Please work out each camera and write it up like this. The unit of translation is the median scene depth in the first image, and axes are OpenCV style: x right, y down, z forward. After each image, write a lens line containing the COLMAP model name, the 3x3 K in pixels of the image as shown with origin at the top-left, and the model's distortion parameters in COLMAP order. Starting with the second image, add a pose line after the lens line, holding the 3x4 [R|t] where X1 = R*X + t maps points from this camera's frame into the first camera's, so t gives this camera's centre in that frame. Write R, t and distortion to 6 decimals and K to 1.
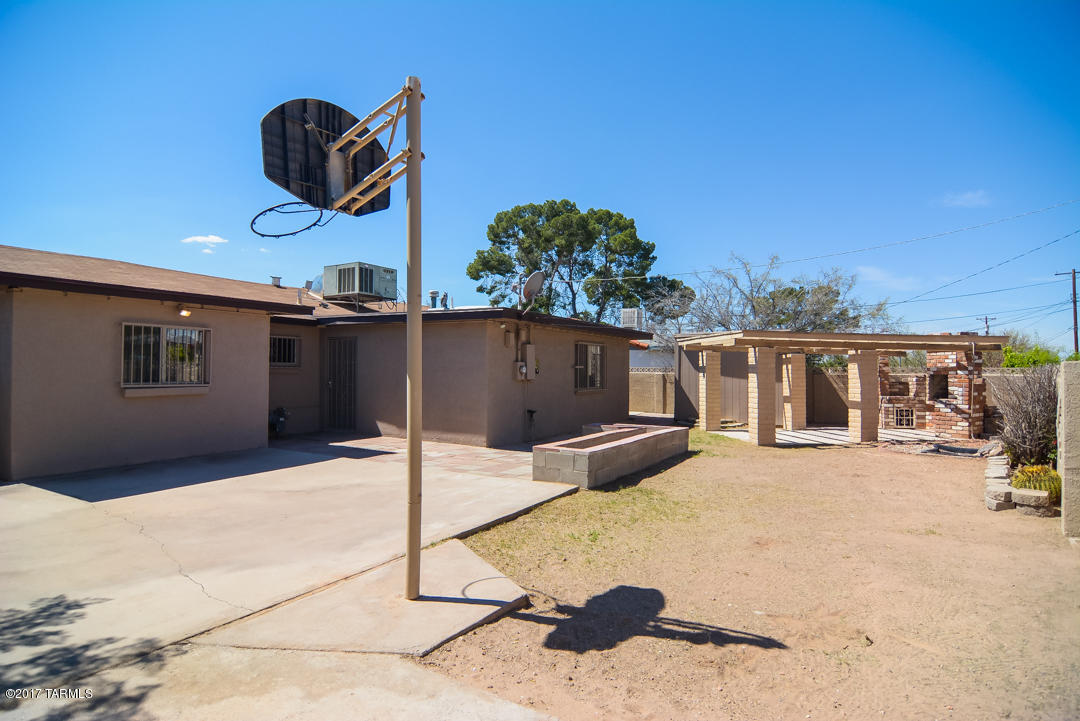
lens RADIAL K [[576.6, 0, 541.6], [0, 576.6, 362.6], [0, 0, 1]] dist [-0.008978, -0.000685]
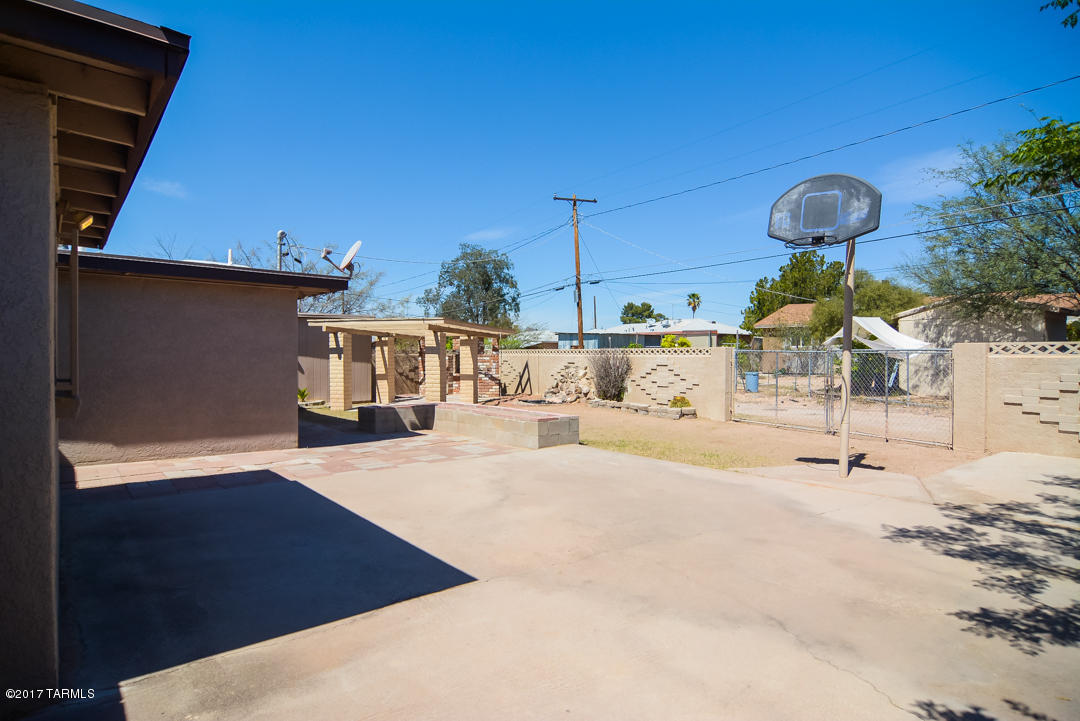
lens RADIAL K [[576.6, 0, 541.6], [0, 576.6, 362.6], [0, 0, 1]] dist [-0.008978, -0.000685]
pose [[0.342543, -0.017484, 0.939340, -0.563467], [-0.010105, 0.999700, 0.022293, 0.006983], [-0.939448, -0.017128, 0.342264, 0.325556]]
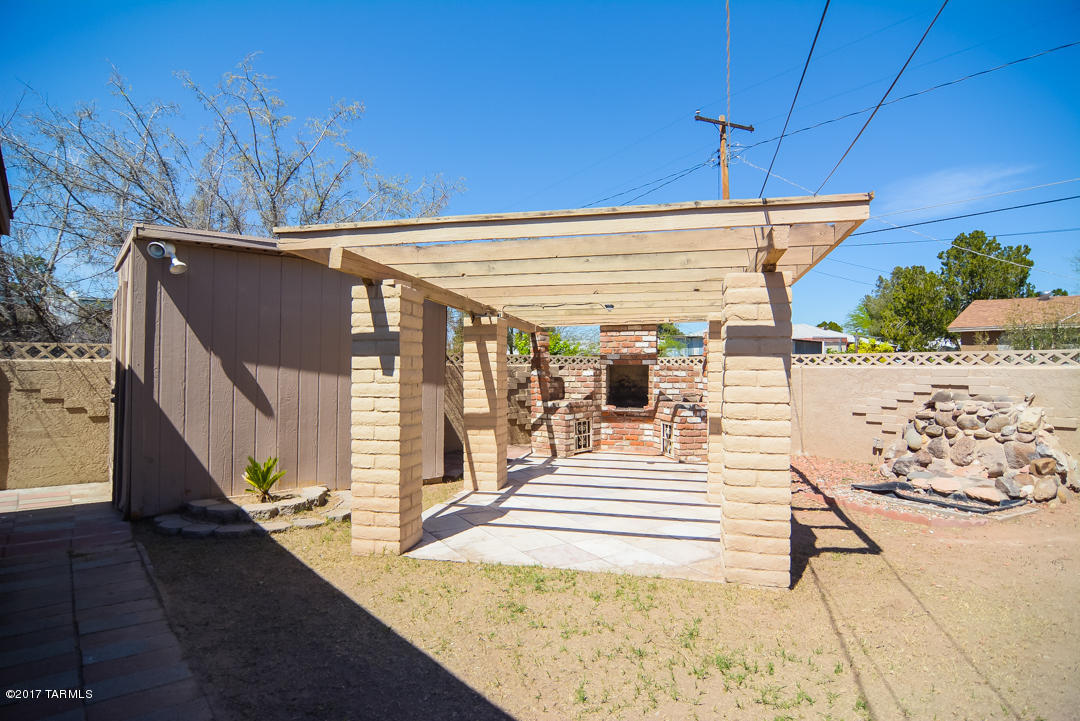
lens RADIAL K [[576.6, 0, 541.6], [0, 576.6, 362.6], [0, 0, 1]] dist [-0.008978, -0.000685]
pose [[0.336045, 0.009548, 0.941797, 0.033601], [-0.014997, 0.999876, -0.004786, 0.022011], [-0.941726, -0.012516, 0.336147, 0.847646]]
